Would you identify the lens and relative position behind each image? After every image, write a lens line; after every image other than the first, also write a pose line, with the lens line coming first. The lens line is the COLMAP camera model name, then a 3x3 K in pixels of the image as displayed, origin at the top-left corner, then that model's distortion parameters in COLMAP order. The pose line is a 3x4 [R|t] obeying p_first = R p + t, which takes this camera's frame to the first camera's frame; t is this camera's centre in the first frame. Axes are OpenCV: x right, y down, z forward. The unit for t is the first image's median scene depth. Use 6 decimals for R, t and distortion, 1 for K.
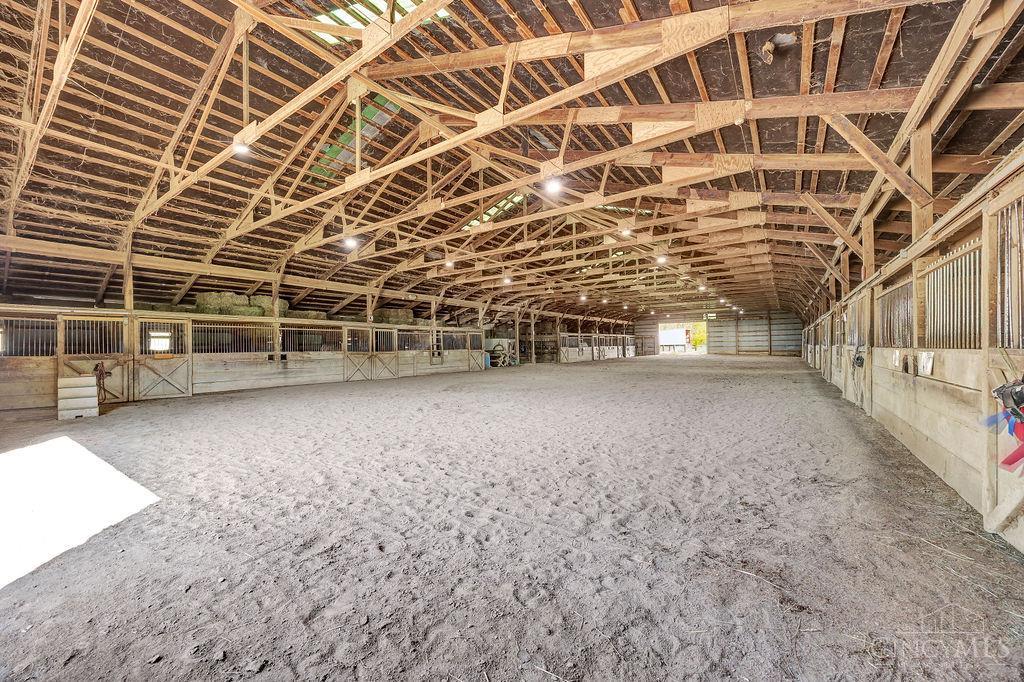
lens RADIAL K [[389.4, 0, 515.0], [0, 389.4, 344.4], [0, 0, 1]] dist [0.000724, 0.000121]
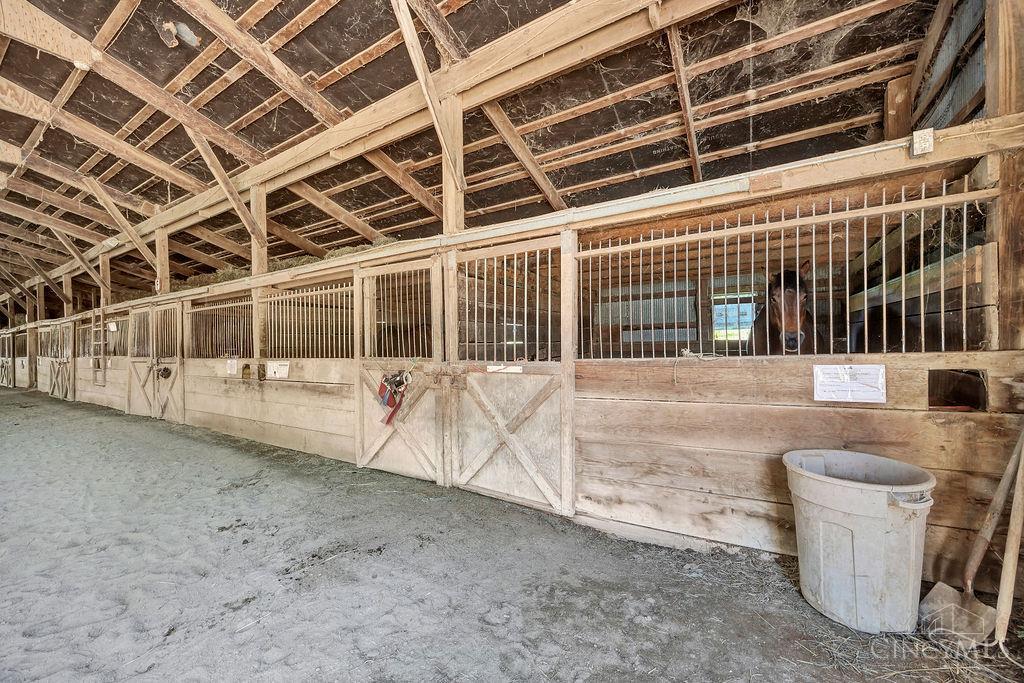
lens RADIAL K [[391.6, 0, 515.8], [0, 391.6, 349.7], [0, 0, 1]] dist [0.000499, 0.000024]
pose [[-0.064453, -0.001675, 0.997919, -0.354254], [0.011968, 0.999925, 0.002451, -0.013693], [-0.997849, 0.012101, -0.064428, 0.315345]]
